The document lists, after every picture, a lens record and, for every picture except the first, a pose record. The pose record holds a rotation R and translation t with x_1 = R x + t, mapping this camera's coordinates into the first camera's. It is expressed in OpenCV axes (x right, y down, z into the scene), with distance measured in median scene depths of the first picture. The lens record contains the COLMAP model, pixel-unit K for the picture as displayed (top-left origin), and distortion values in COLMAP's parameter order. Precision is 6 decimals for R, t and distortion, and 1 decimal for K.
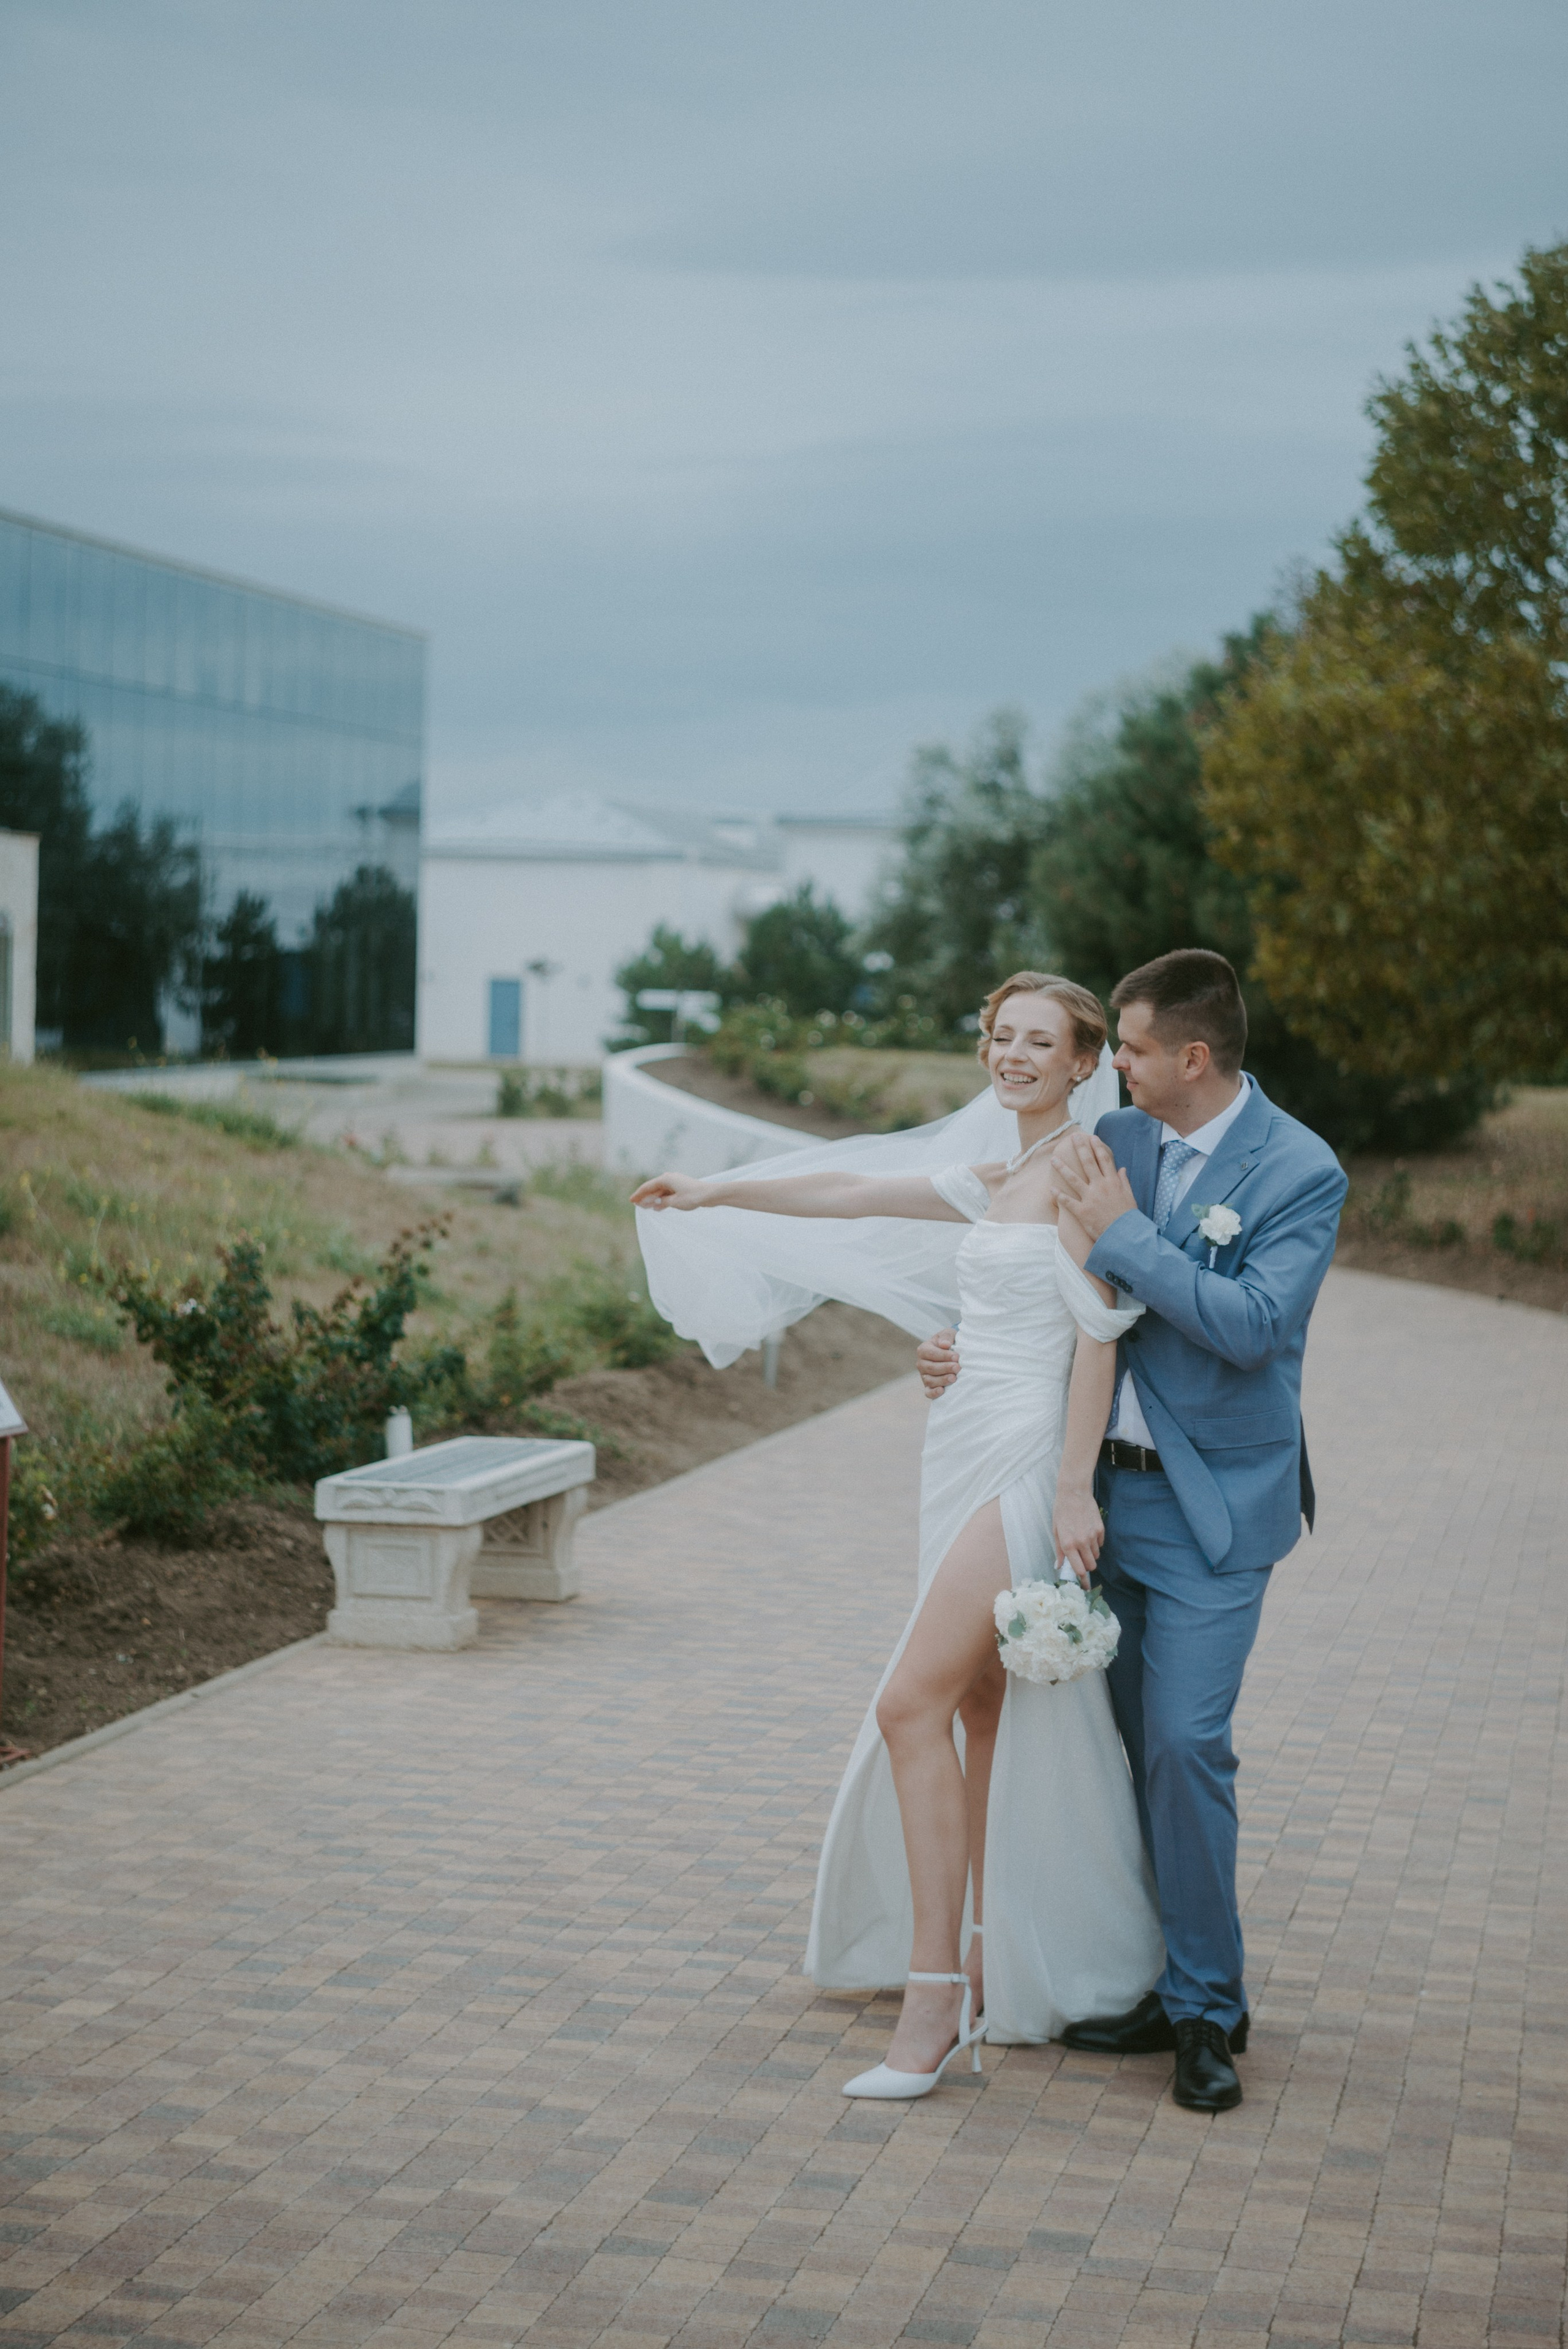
lens RADIAL K [[4042.5, 0, 784.0], [0, 4042.5, 1174.5], [0, 0, 1]] dist [0.050406, -0.169573]
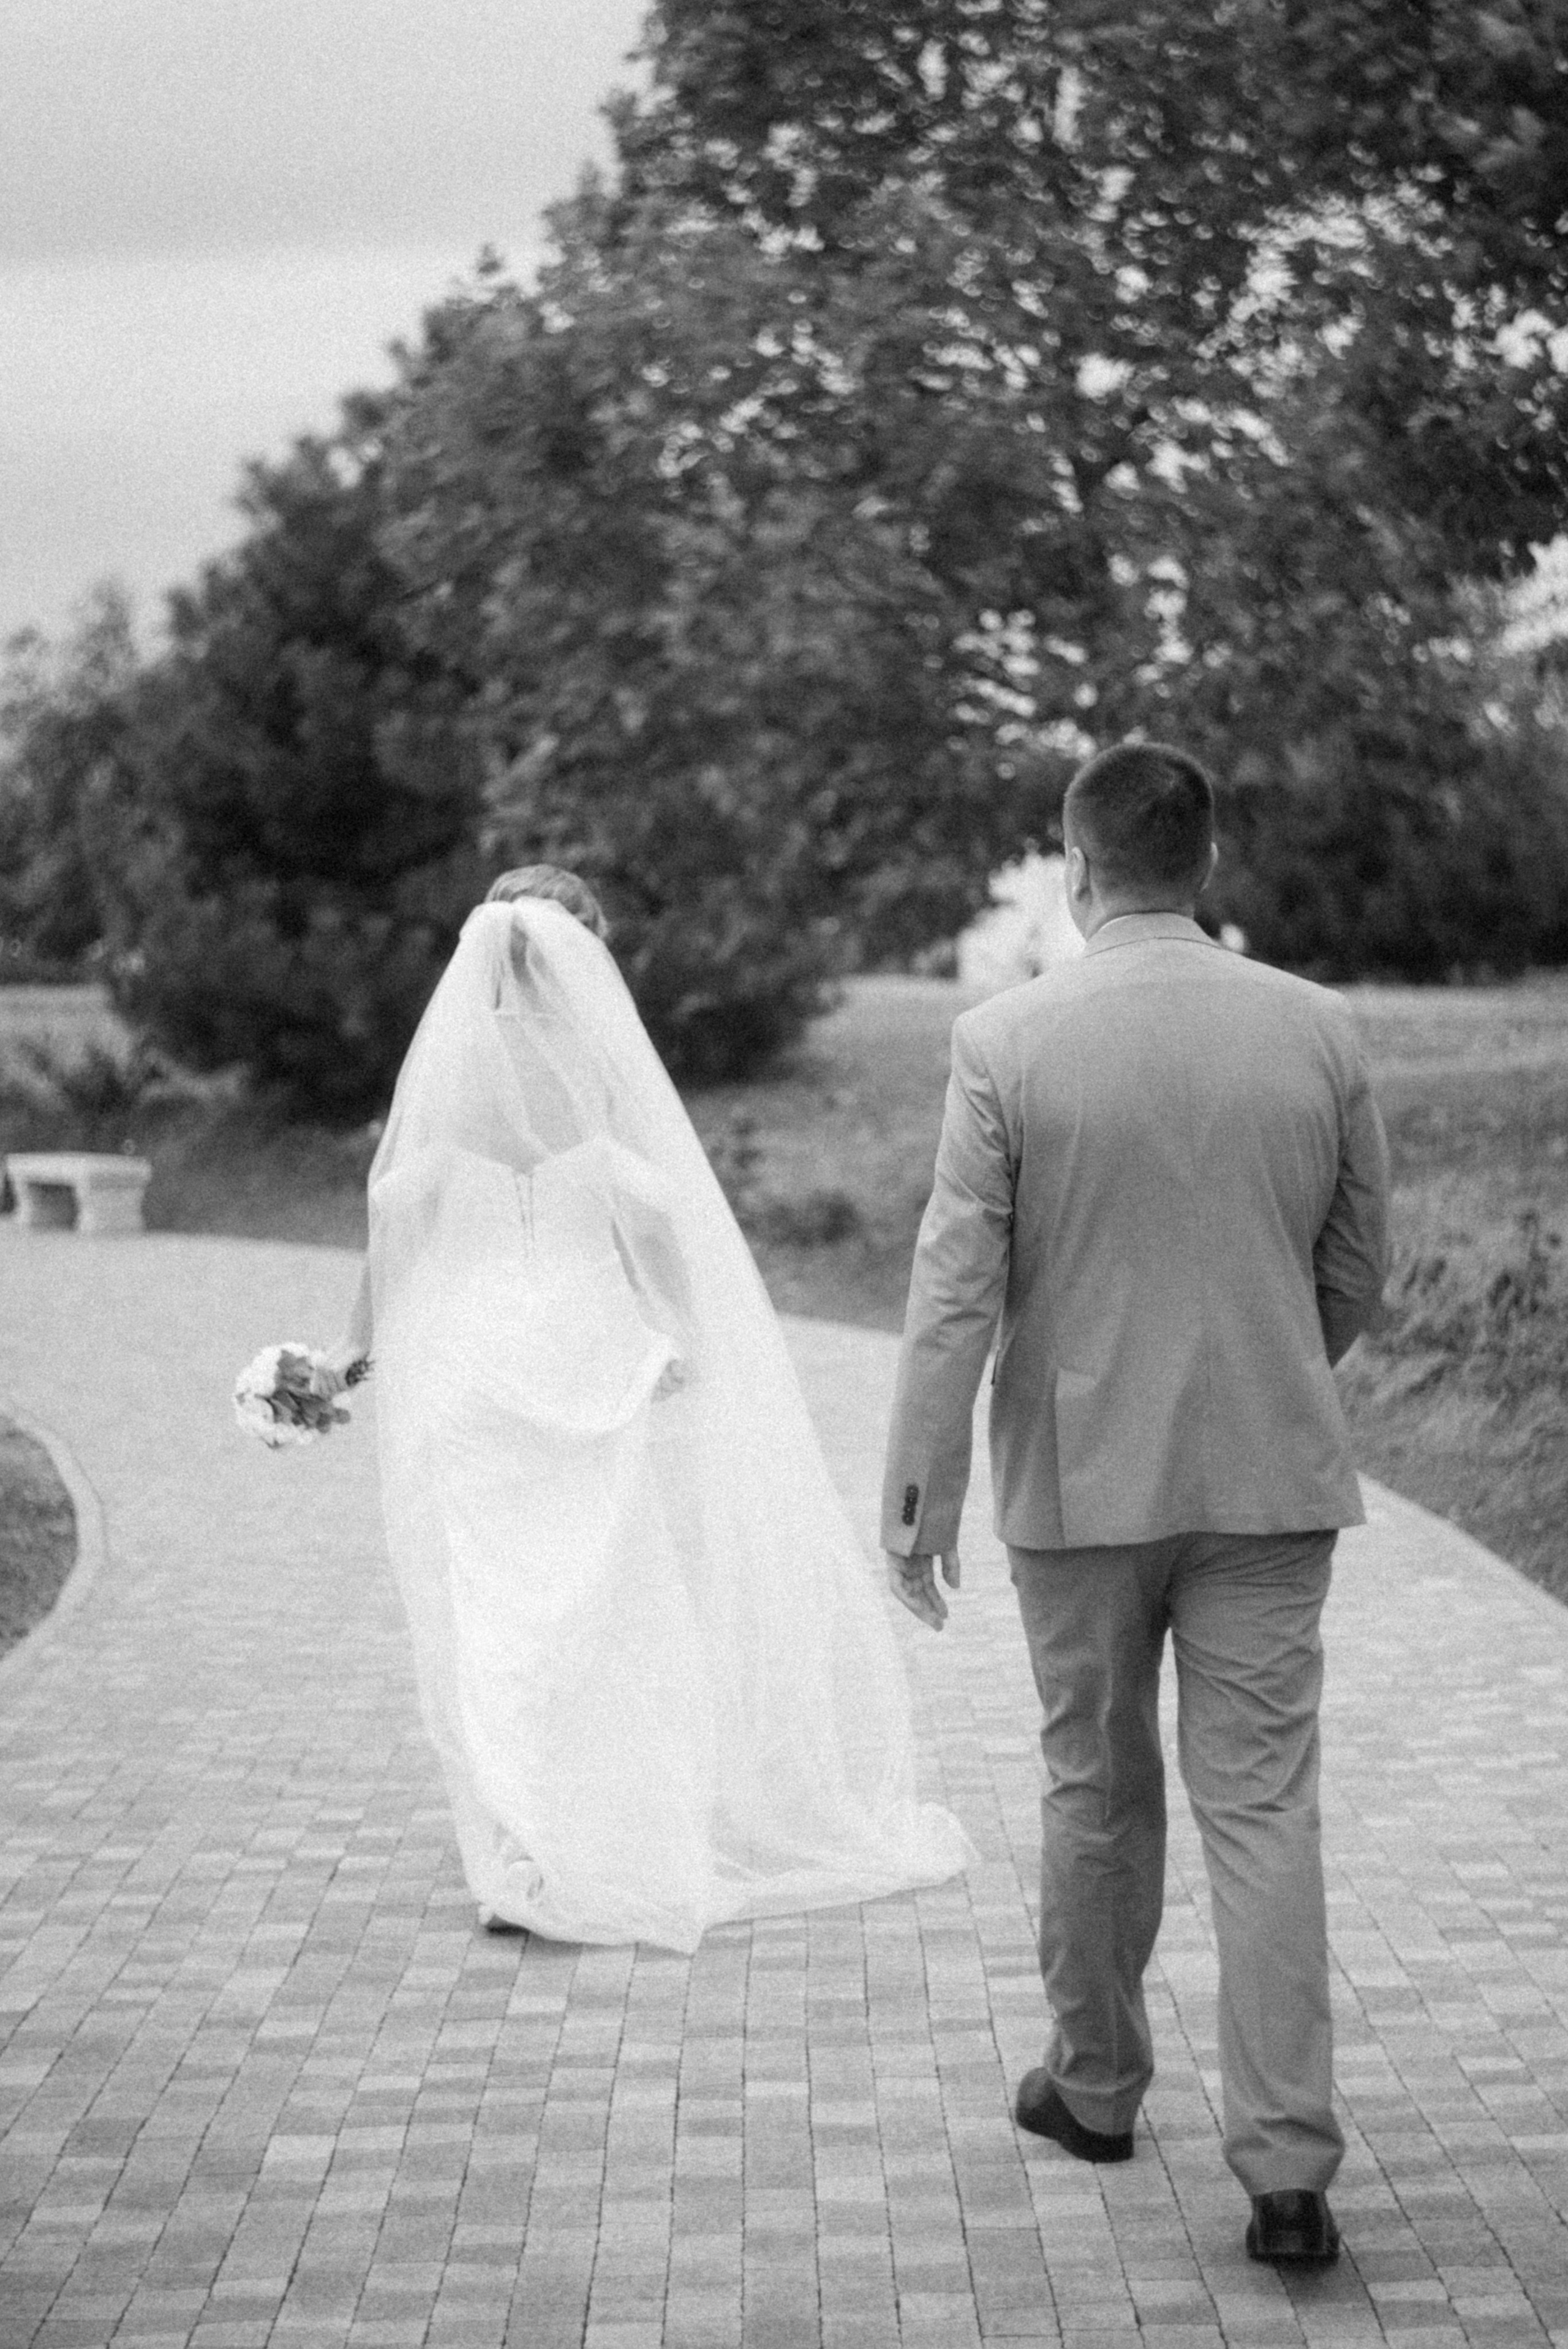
lens RADIAL K [[4042.5, 0, 784.0], [0, 4042.5, 1174.5], [0, 0, 1]] dist [0.050406, -0.169573]
pose [[0.976192, -0.074530, 0.203700, 0.076427], [0.070565, 0.997151, 0.026671, -0.022440], [-0.205107, -0.011662, 0.978670, 0.962864]]
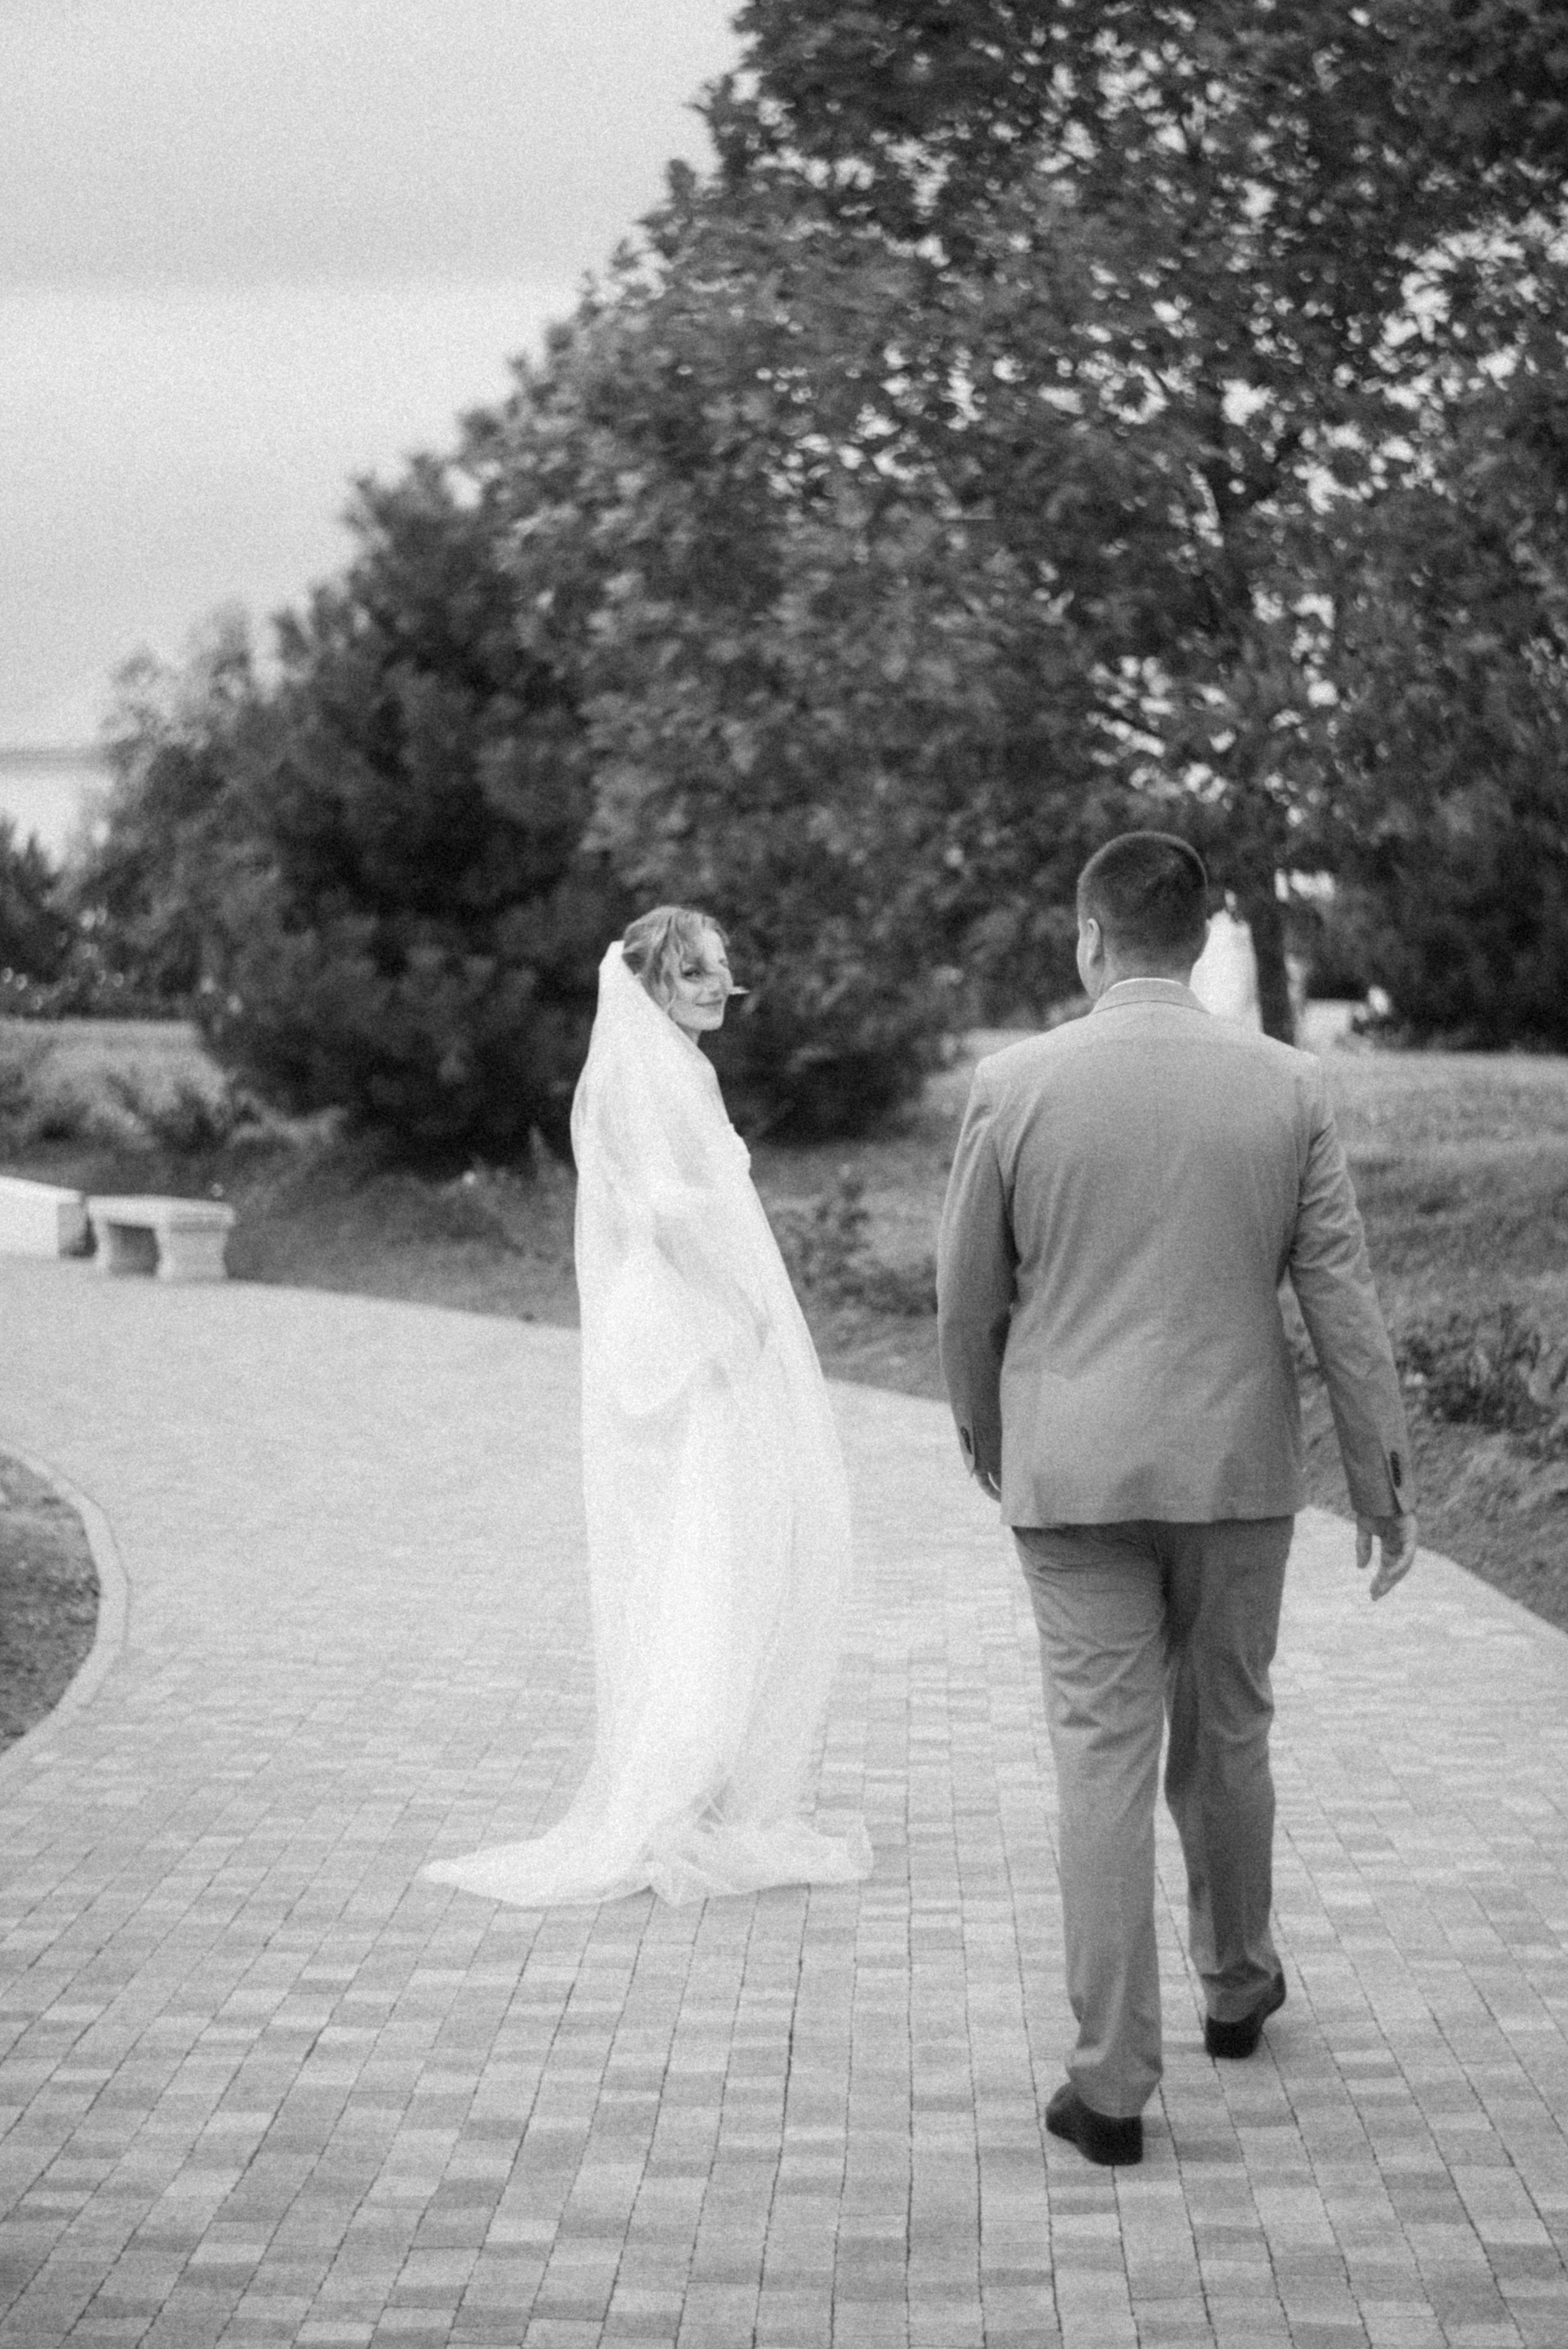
lens RADIAL K [[4154.4, 0, 951.5], [0, 4154.4, 1042.5], [0, 0, 1]] dist [-0.013504, 0.125528]
pose [[0.975795, -0.041566, 0.214700, 0.092527], [0.046590, 0.998745, -0.018389, -0.023180], [-0.213666, 0.027947, 0.976507, 1.008057]]
